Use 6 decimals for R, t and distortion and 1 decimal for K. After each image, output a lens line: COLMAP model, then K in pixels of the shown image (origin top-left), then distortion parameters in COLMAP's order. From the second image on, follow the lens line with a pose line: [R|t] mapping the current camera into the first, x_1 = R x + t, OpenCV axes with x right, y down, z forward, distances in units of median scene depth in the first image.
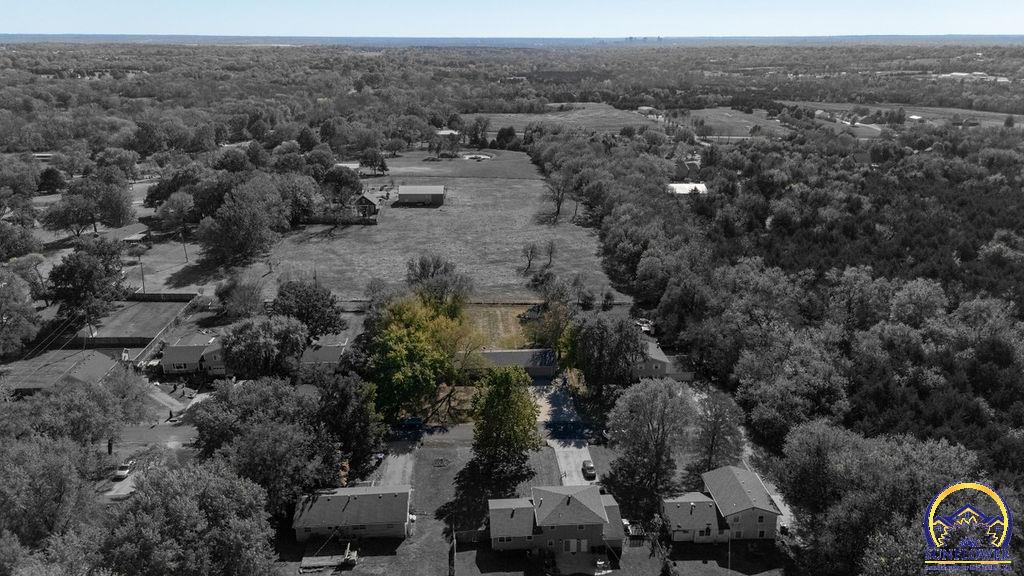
lens RADIAL K [[720.1, 0, 512.0], [0, 720.1, 288.0], [0, 0, 1]] dist [0.111449, -0.101543]
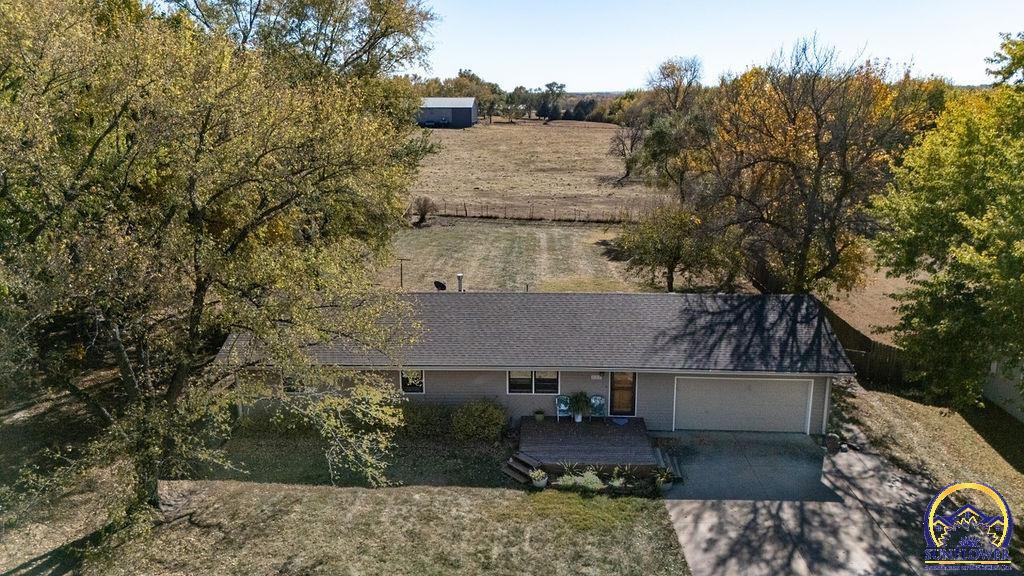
lens RADIAL K [[720.1, 0, 512.0], [0, 720.1, 288.0], [0, 0, 1]] dist [0.111449, -0.101543]
pose [[0.993929, 0.021647, -0.107877, 0.001654], [-0.029303, 0.997124, -0.069896, 0.032254], [0.106054, 0.072632, 0.991704, 0.261213]]
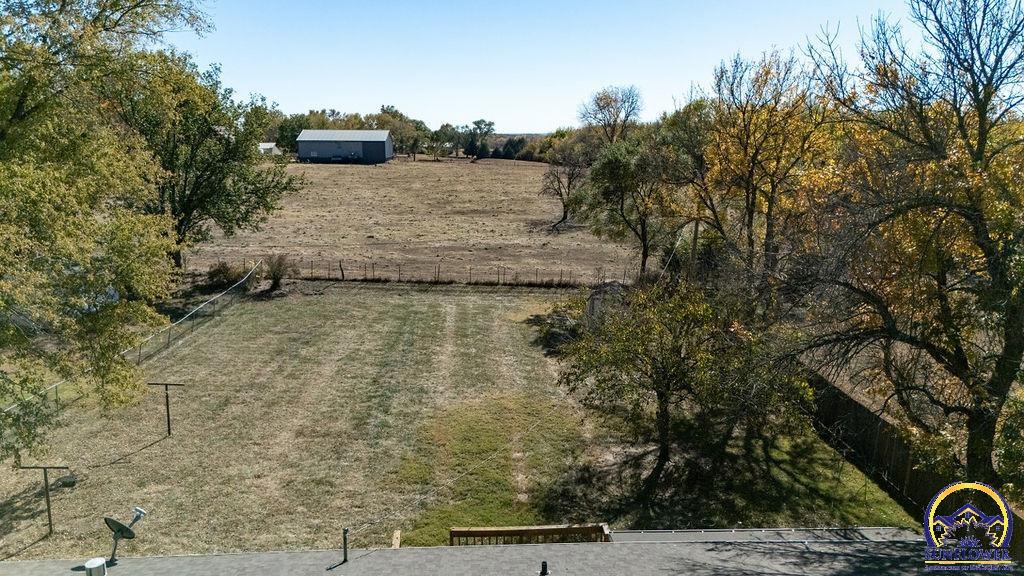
lens RADIAL K [[720.1, 0, 512.0], [0, 720.1, 288.0], [0, 0, 1]] dist [0.111449, -0.101543]
pose [[0.999847, 0.002664, -0.017291, 0.002088], [-0.004804, 0.992153, -0.124934, 0.022025], [0.016823, 0.124998, 0.992014, 0.301593]]
